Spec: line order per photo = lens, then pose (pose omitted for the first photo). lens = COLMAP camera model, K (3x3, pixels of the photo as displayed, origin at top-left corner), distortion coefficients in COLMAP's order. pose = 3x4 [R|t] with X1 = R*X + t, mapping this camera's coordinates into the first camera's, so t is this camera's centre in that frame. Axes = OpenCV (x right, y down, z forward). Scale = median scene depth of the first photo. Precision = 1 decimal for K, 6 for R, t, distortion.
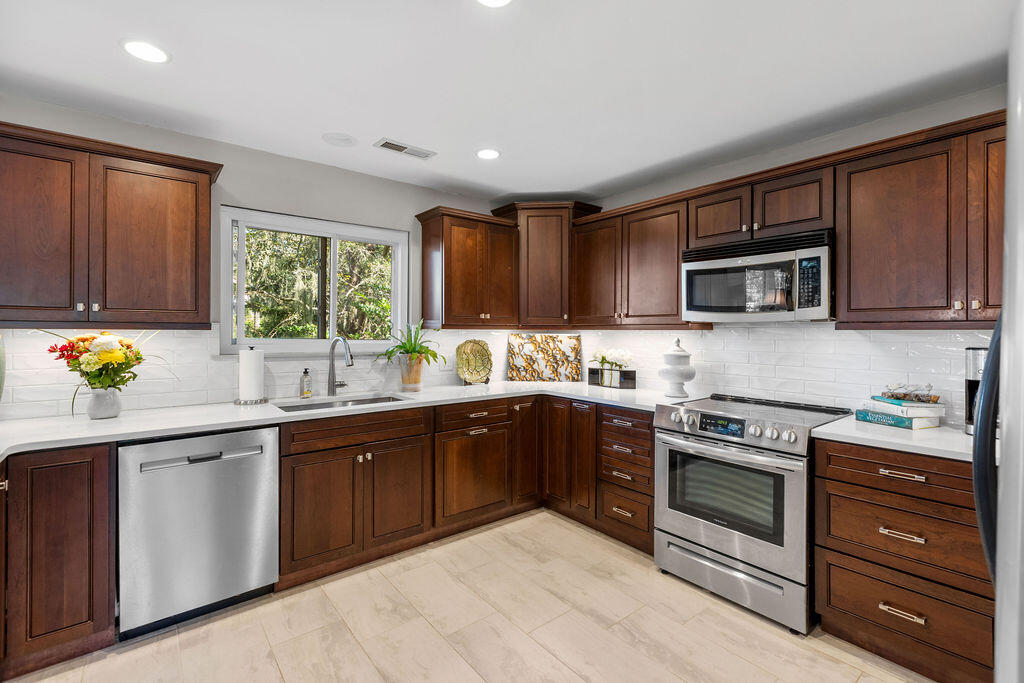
lens RADIAL K [[461.5, 0, 513.4], [0, 461.5, 333.8], [0, 0, 1]] dist [0.003011, 0.000834]
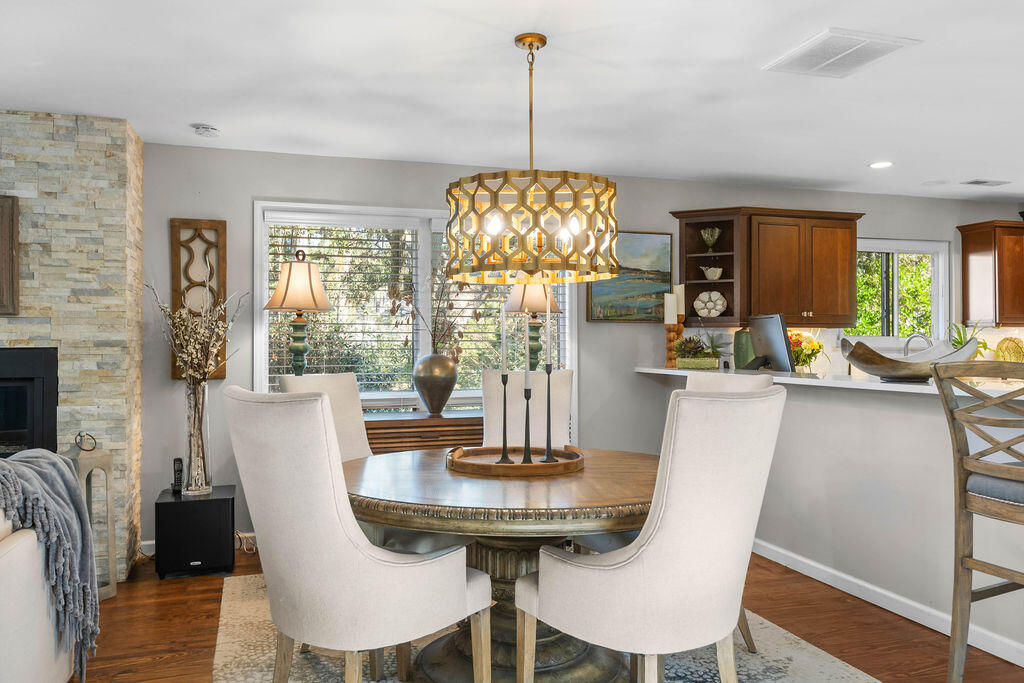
lens RADIAL K [[769.4, 0, 513.3], [0, 769.4, 335.7], [0, 0, 1]] dist [0.008919, -0.000537]
pose [[0.933493, -0.012440, -0.358381, -0.632776], [0.005925, 0.999797, -0.019270, 0.044264], [0.358547, 0.015865, 0.933377, -1.302240]]
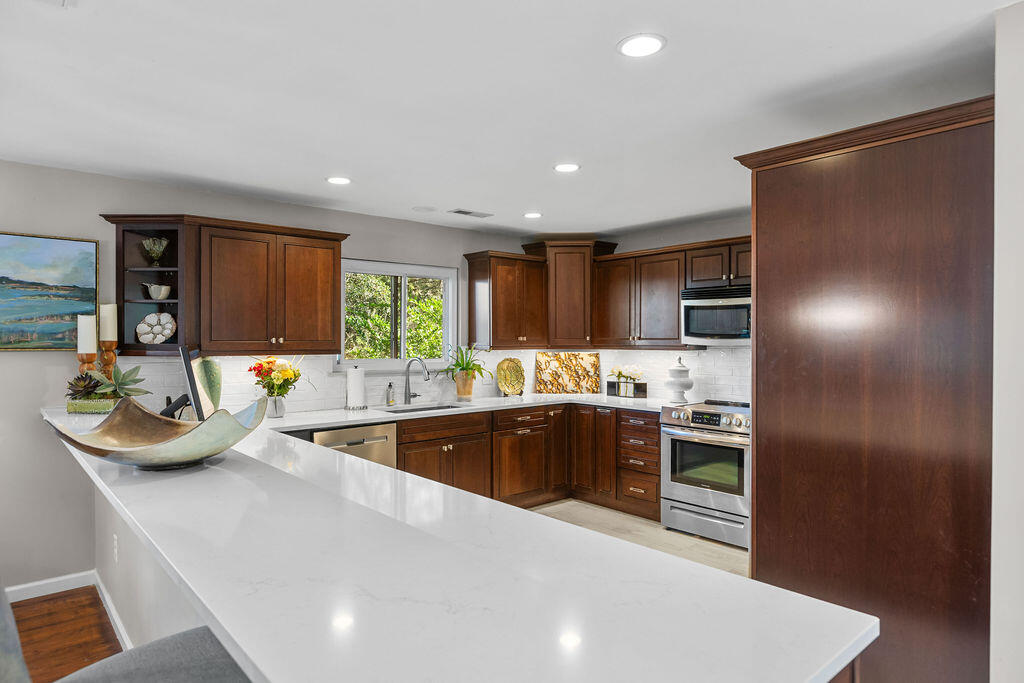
lens RADIAL K [[605.7, 0, 515.5], [0, 605.7, 343.3], [0, 0, 1]] dist [-0.005206, -0.000046]
pose [[0.998880, -0.005309, 0.047014, -0.176395], [0.005257, 0.999985, 0.001240, -0.032303], [-0.047020, -0.000992, 0.998893, -0.657761]]
